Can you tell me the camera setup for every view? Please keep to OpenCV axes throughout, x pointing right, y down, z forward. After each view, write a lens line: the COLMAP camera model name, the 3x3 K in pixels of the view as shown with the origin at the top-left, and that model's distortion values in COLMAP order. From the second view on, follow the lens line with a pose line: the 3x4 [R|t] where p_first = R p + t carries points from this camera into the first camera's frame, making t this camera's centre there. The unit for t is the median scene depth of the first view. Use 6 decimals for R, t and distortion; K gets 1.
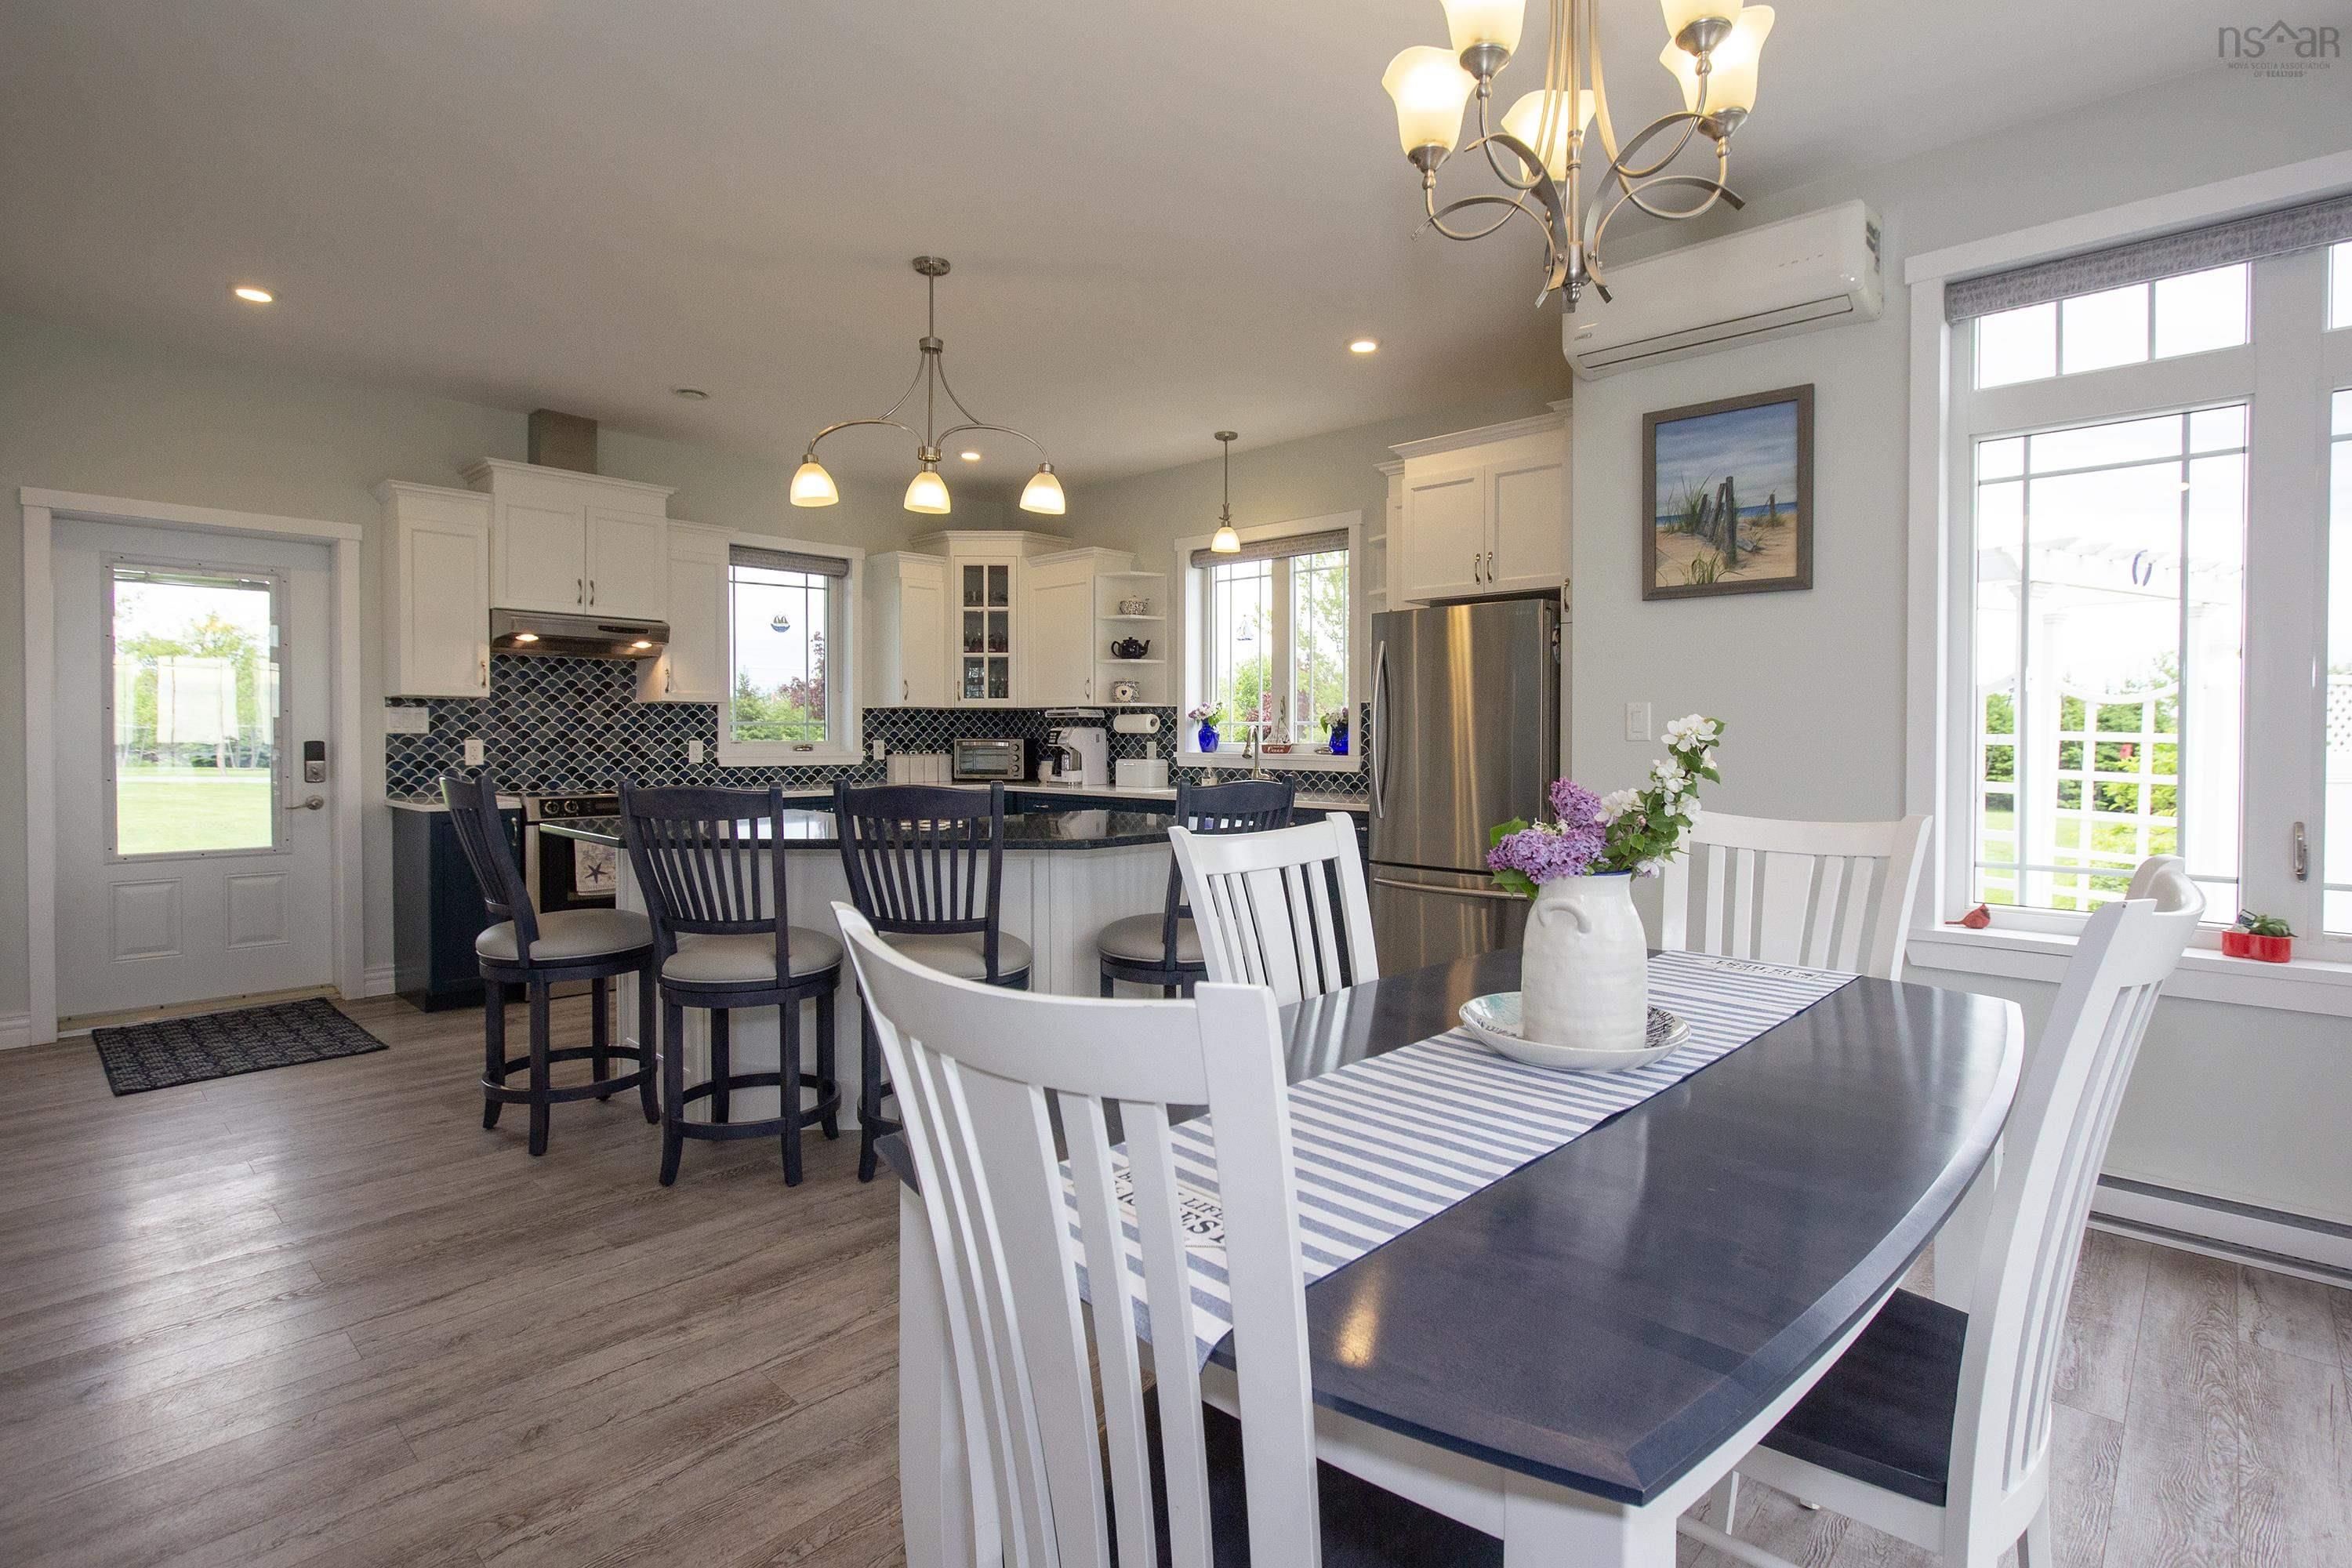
lens RADIAL K [[1126.6, 0, 1189.9], [0, 1126.6, 740.9], [0, 0, 1]] dist [-0.001818, 0.001943]
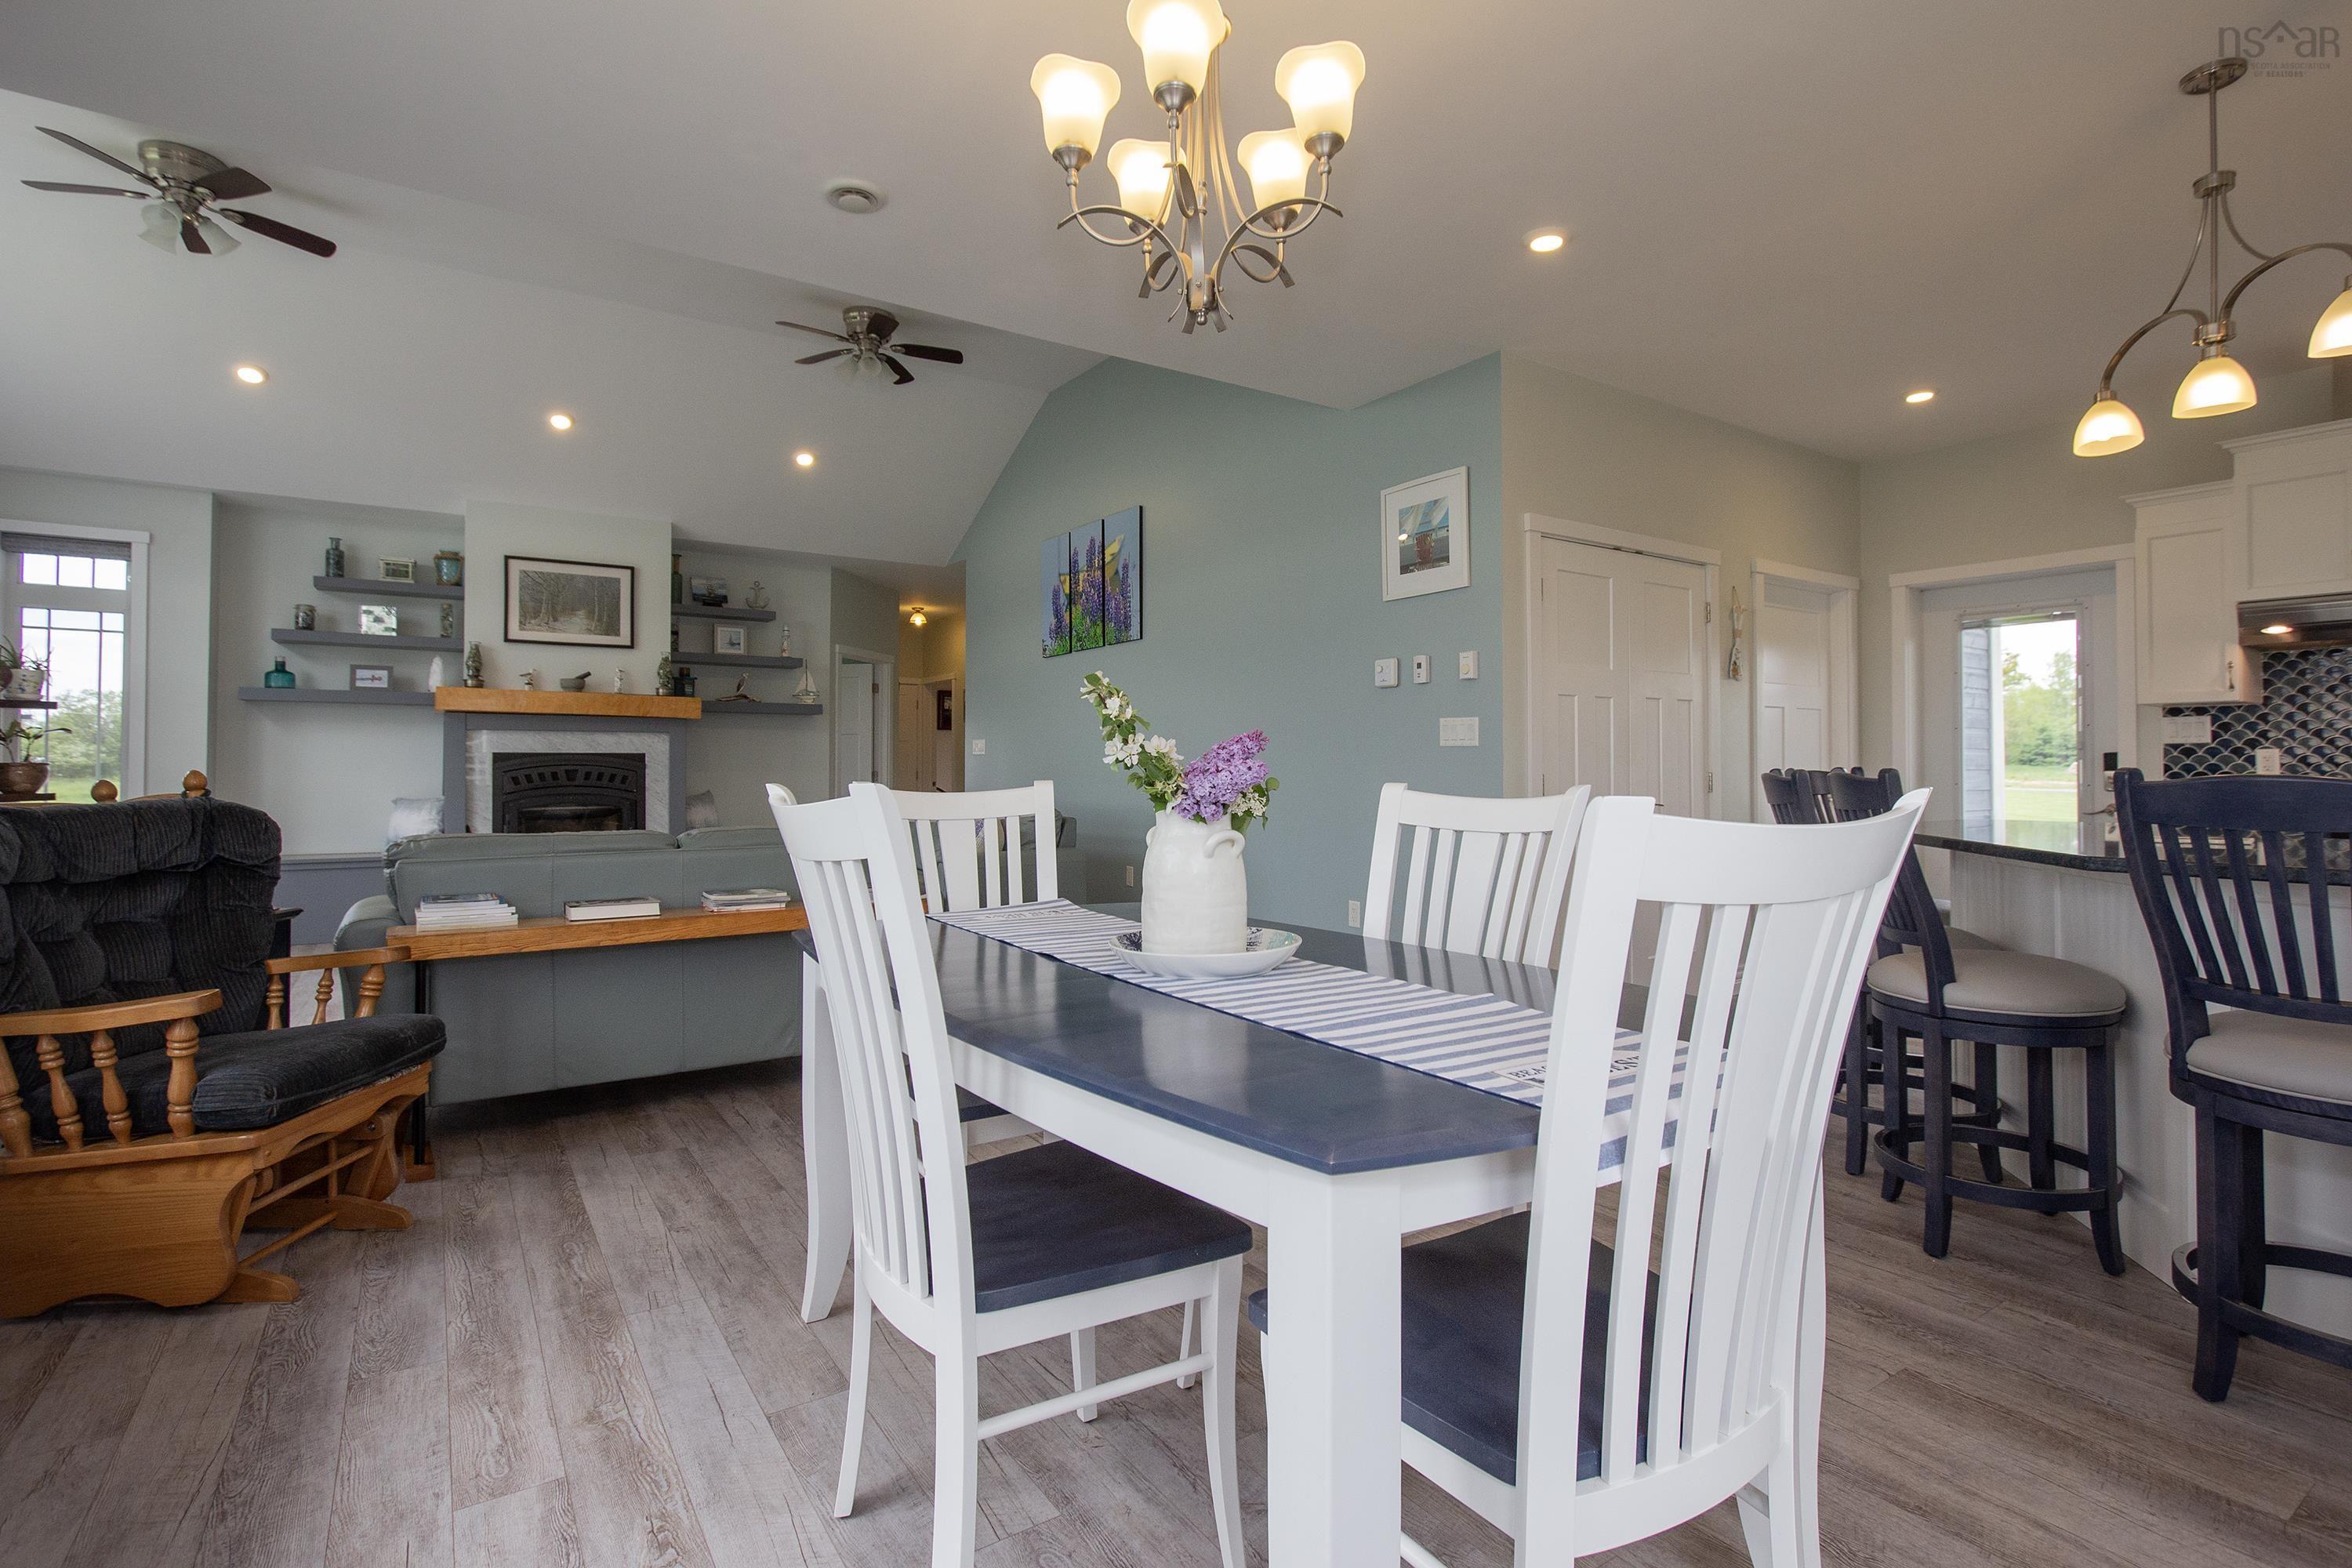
lens RADIAL K [[1126.6, 0, 1204.6], [0, 1126.6, 756.7], [0, 0, 1]] dist [-0.001818, 0.001943]
pose [[-0.211255, -0.013421, -0.977339, 0.385532], [-0.004483, 0.999909, -0.012762, 0.018713], [0.977421, 0.001686, -0.211295, 0.326796]]
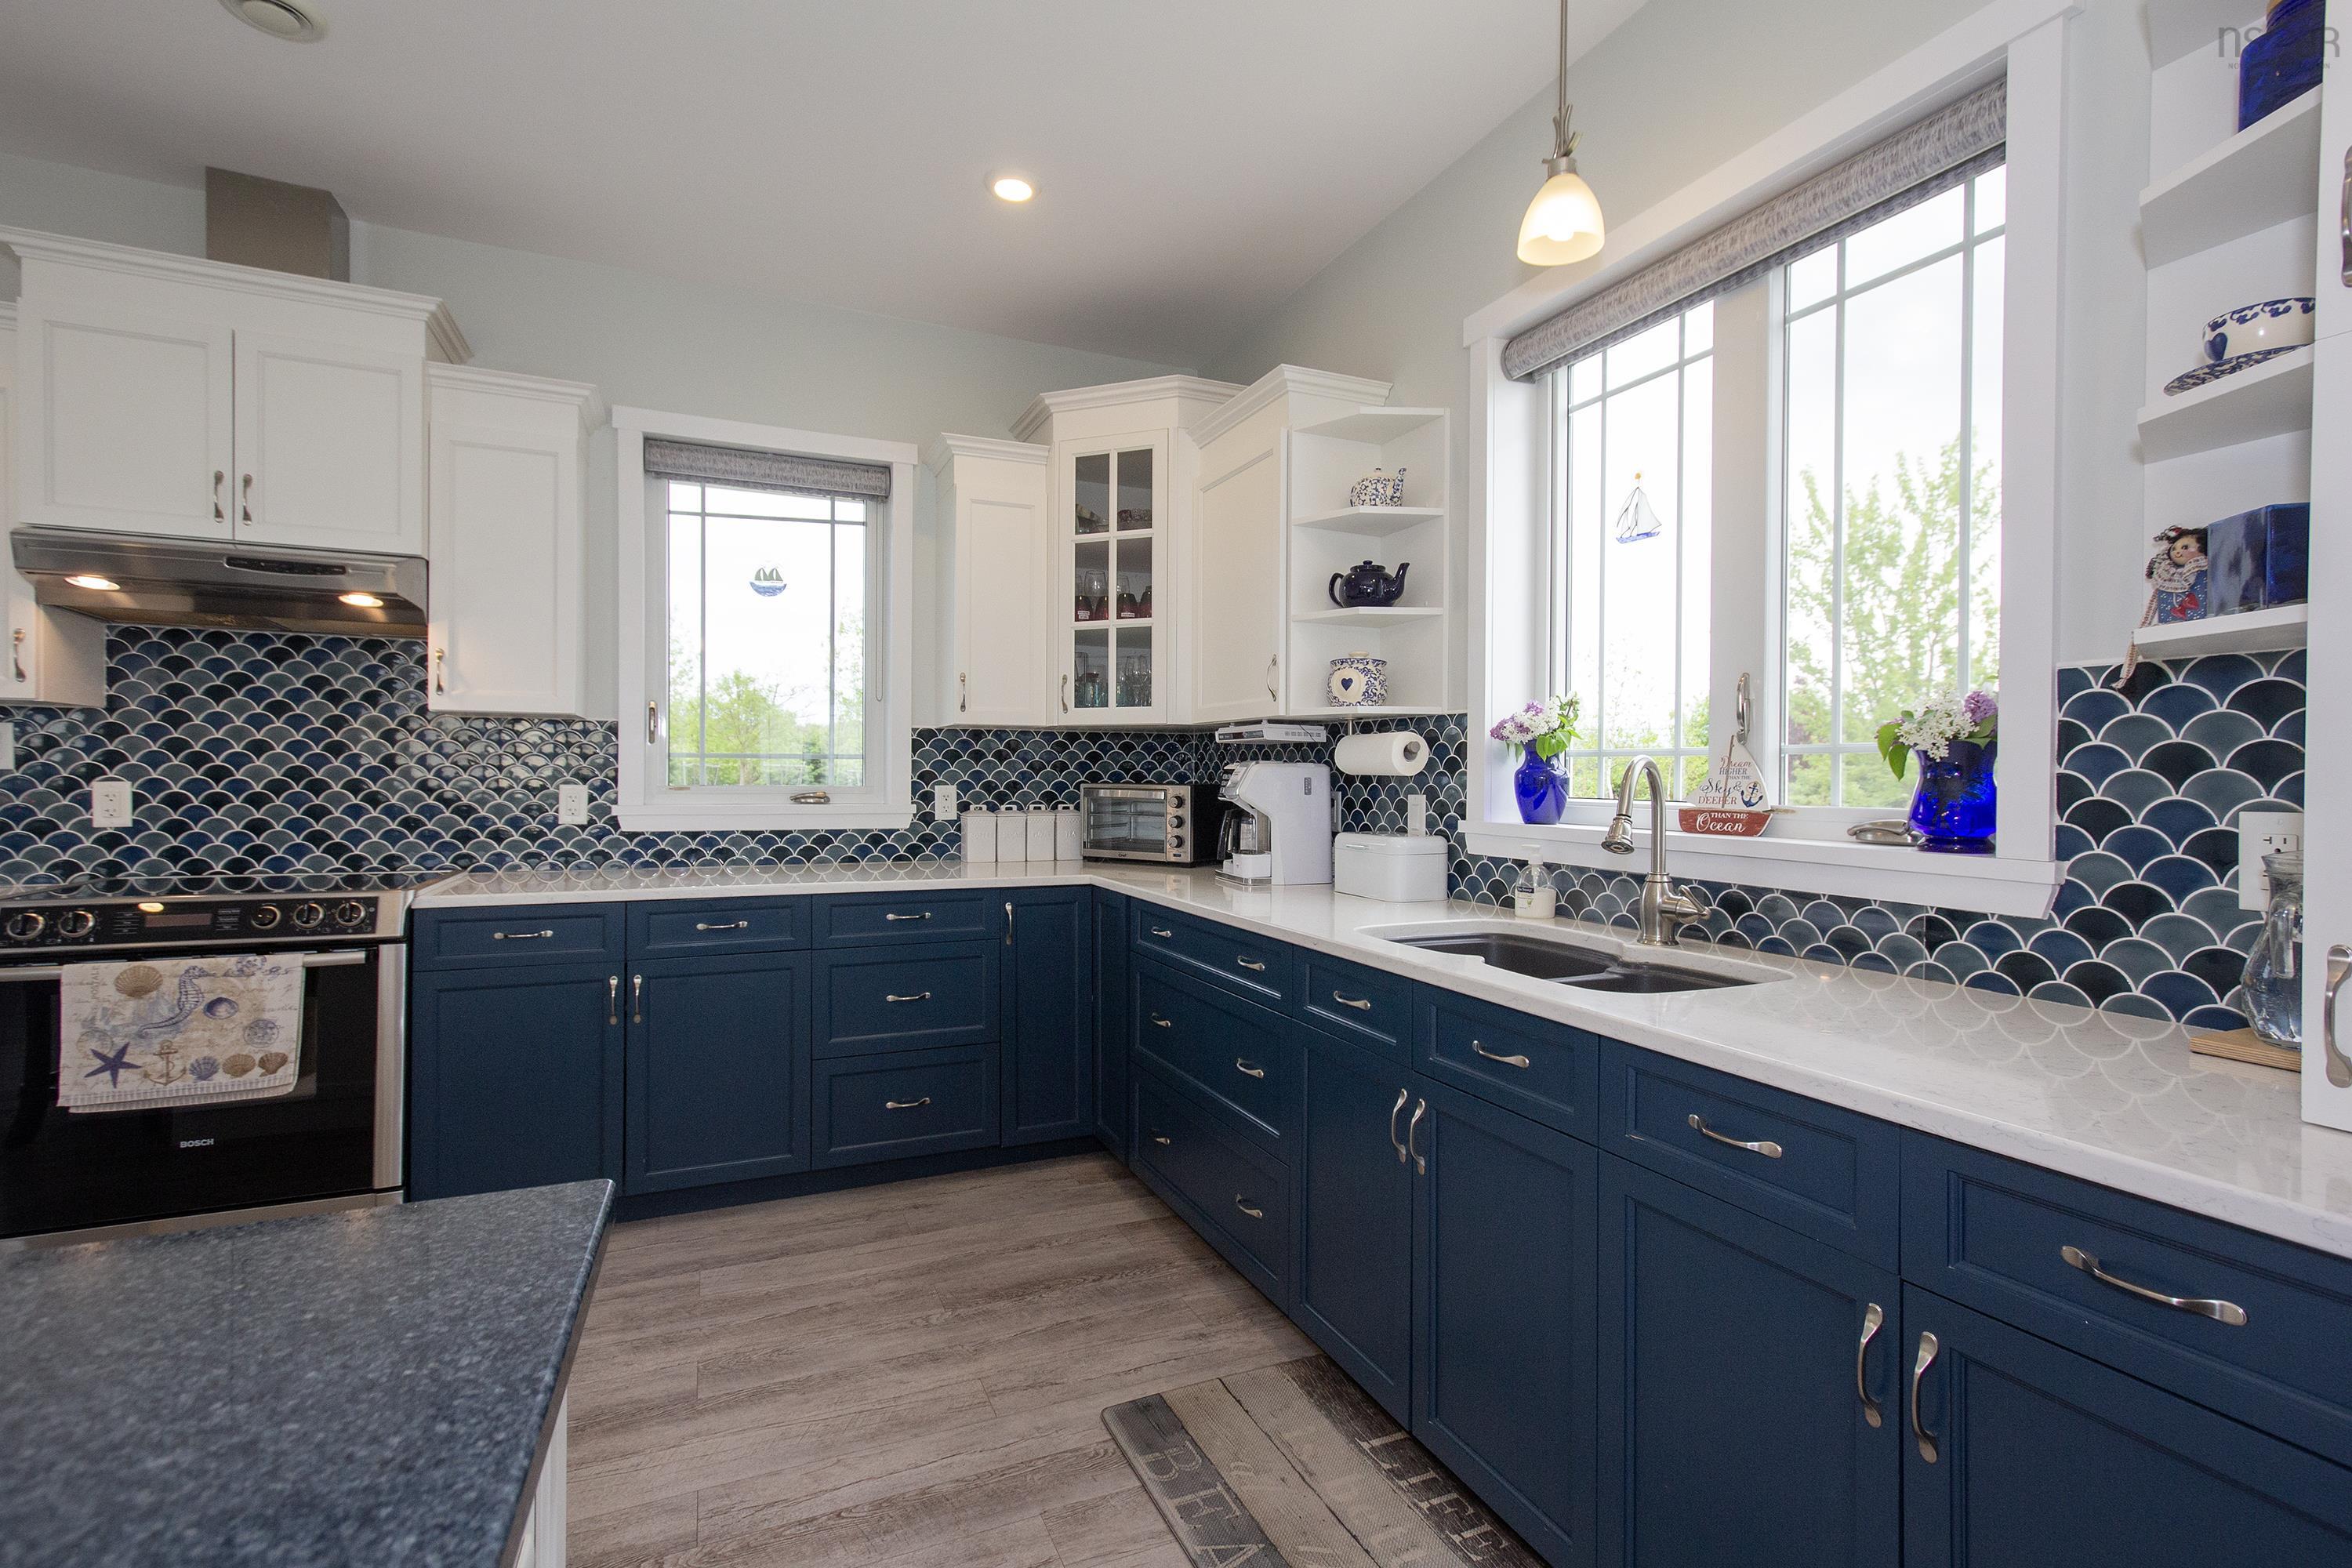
lens RADIAL K [[1088.3, 0, 1190.8], [0, 1088.3, 779.4], [0, 0, 1]] dist [0.015593, -0.000548]
pose [[0.920493, 0.005917, -0.390714, 0.059301], [-0.007246, 0.999972, -0.001925, -0.004279], [0.390691, 0.004603, 0.920510, 0.642709]]
